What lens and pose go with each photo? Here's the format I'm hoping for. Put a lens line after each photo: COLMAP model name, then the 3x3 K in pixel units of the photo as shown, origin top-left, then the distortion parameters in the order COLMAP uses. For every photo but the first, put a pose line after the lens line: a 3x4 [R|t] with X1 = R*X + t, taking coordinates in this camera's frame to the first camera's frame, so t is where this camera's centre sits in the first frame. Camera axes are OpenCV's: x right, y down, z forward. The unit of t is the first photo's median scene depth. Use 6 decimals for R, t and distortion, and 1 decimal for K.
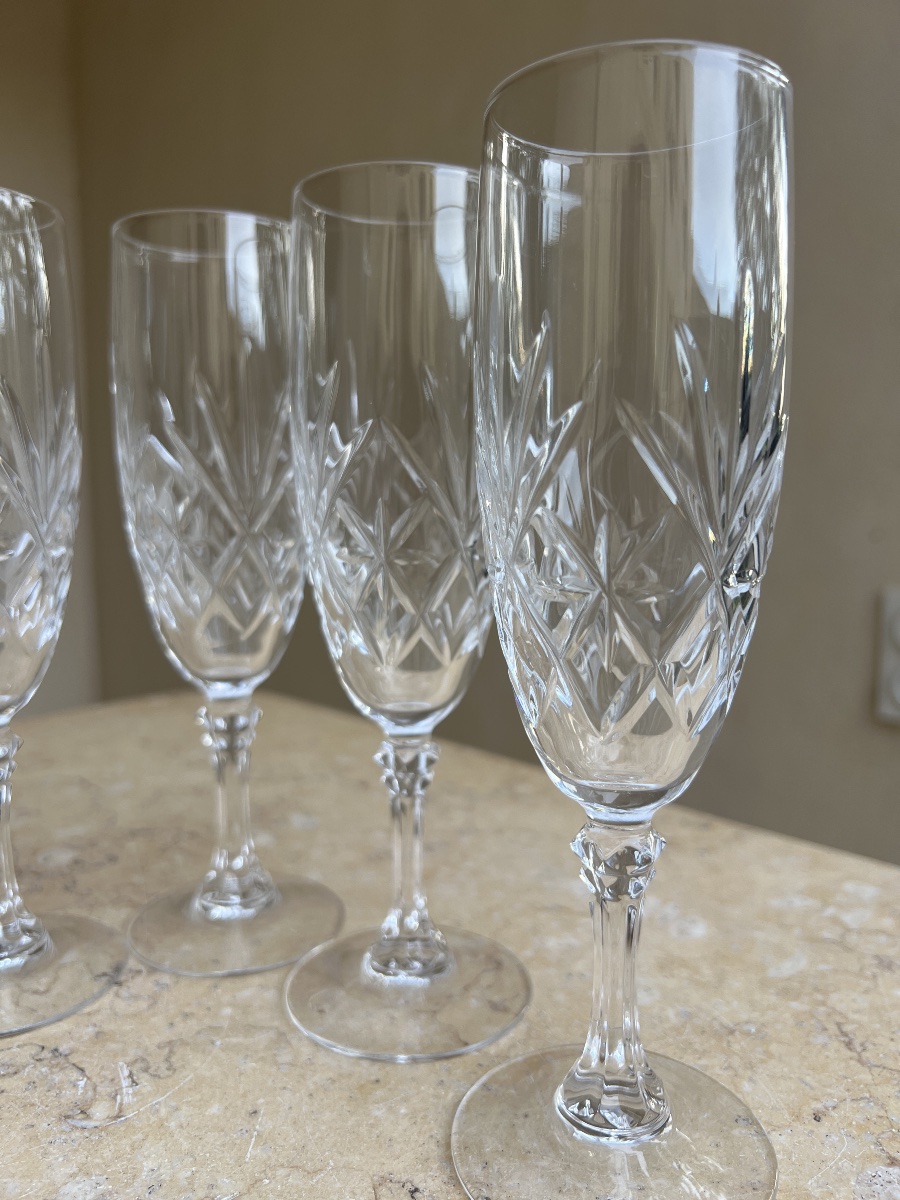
lens RADIAL K [[901.3, 0, 450.0], [0, 901.3, 600.0], [0, 0, 1]] dist [-0.032412, -0.003609]
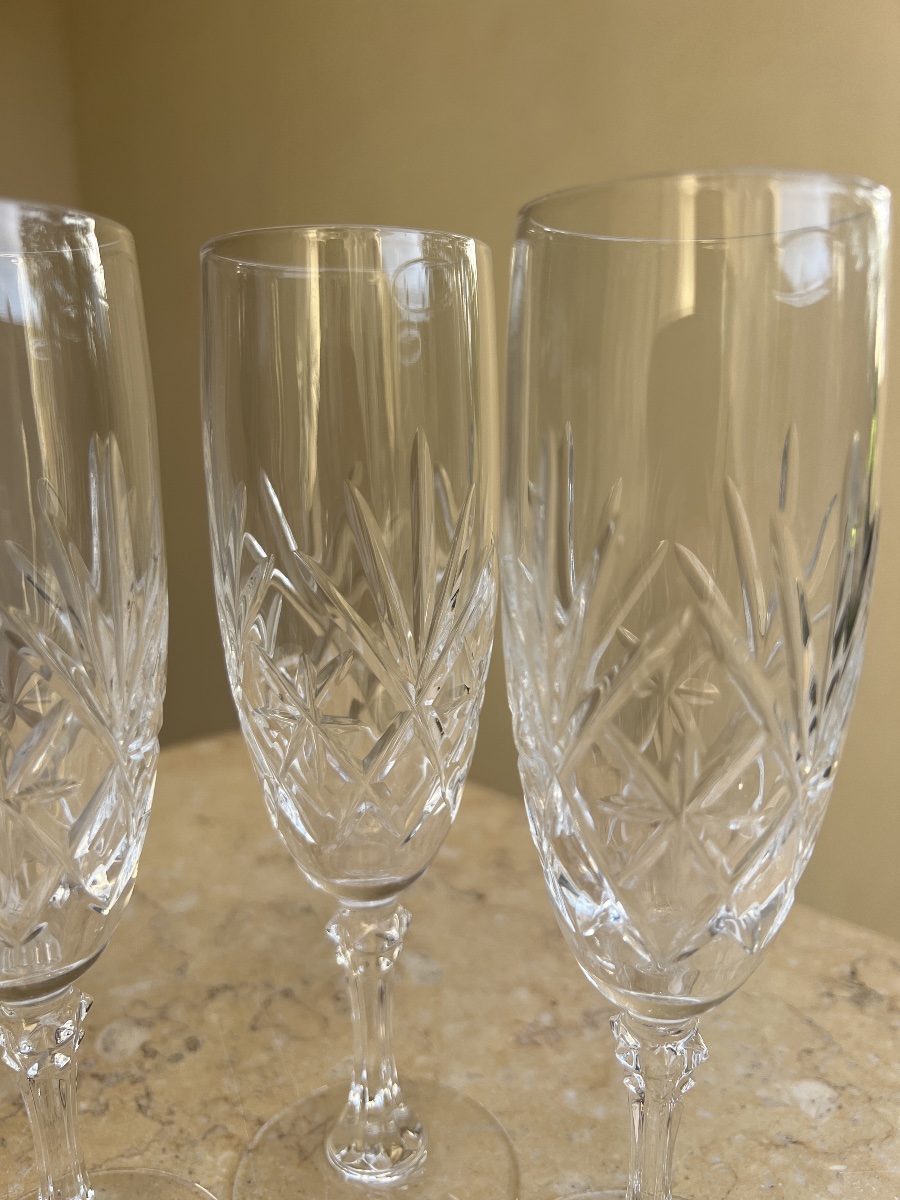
lens RADIAL K [[921.9, 0, 450.0], [0, 921.9, 600.0], [0, 0, 1]] dist [-0.005236, -0.053082]
pose [[0.999837, -0.007408, -0.016479, -0.196403], [0.008314, 0.998417, 0.055622, -0.203947], [0.016041, -0.055750, 0.998316, 0.328477]]
